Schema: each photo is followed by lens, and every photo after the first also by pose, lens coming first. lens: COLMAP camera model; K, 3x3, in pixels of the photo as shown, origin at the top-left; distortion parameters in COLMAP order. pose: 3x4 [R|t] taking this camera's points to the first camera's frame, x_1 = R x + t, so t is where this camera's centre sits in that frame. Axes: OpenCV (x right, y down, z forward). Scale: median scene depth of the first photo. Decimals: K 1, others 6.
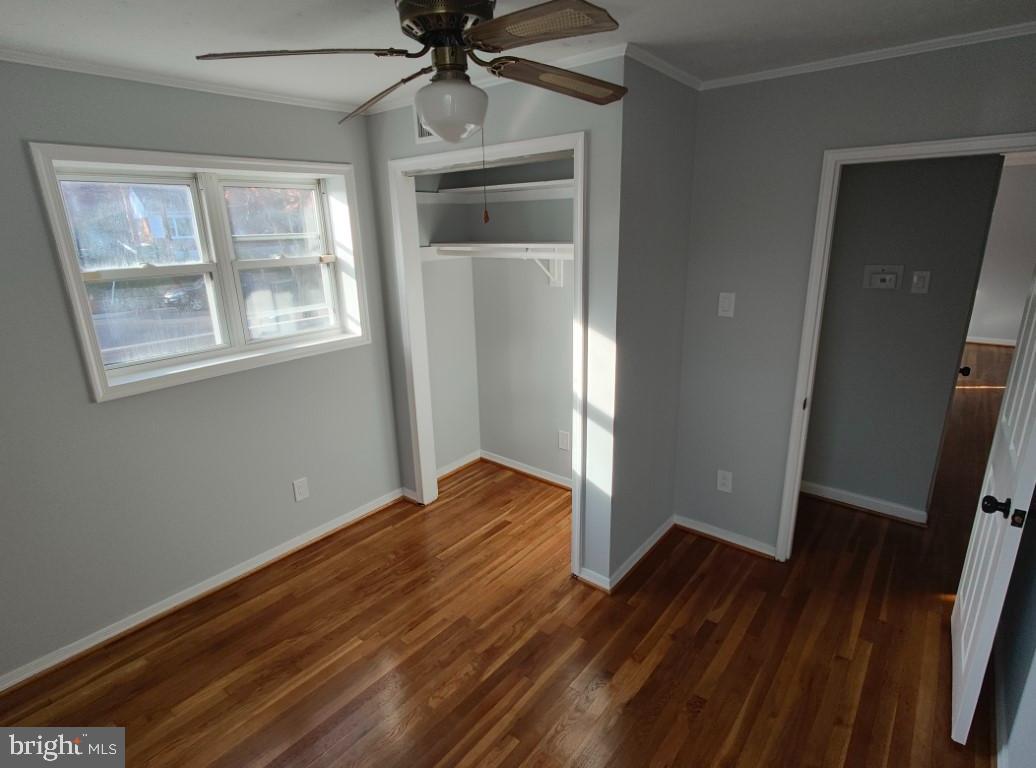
lens RADIAL K [[541.4, 0, 513.9], [0, 541.4, 383.6], [0, 0, 1]] dist [-0.002963, 0.001399]
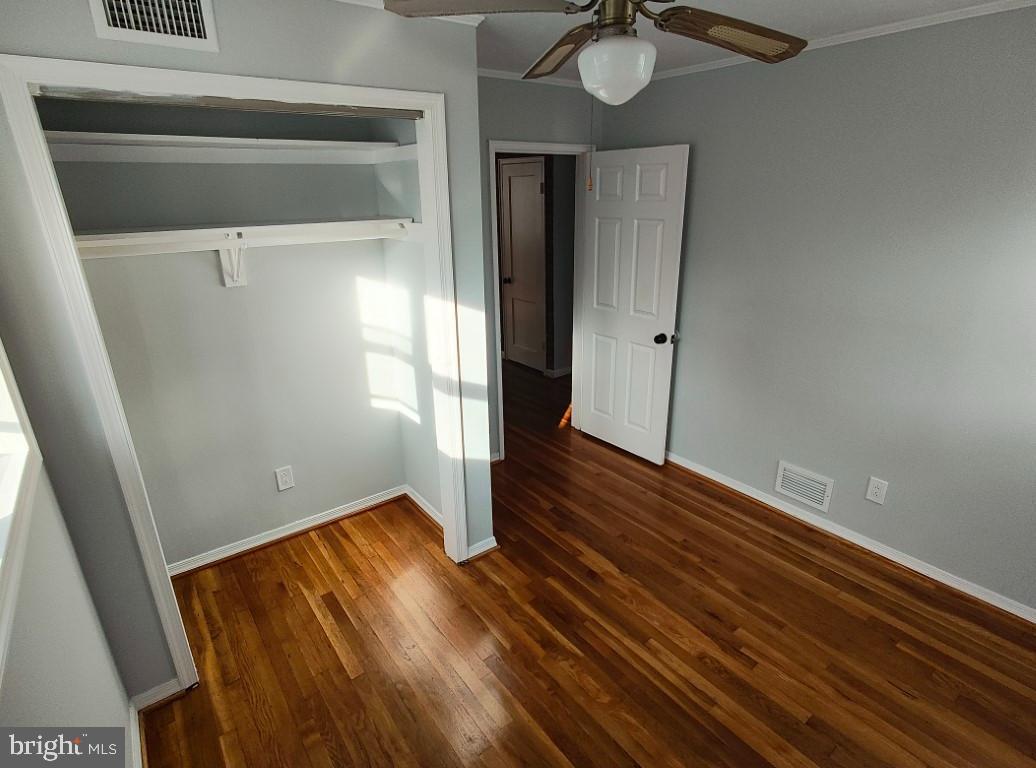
lens RADIAL K [[541.4, 0, 515.5], [0, 541.4, 383.1], [0, 0, 1]] dist [-0.002963, 0.001399]
pose [[0.230109, -0.302317, 0.925016, -0.735438], [0.285157, 0.929747, 0.232927, -0.159059], [-0.930449, 0.210177, 0.300151, 0.607207]]
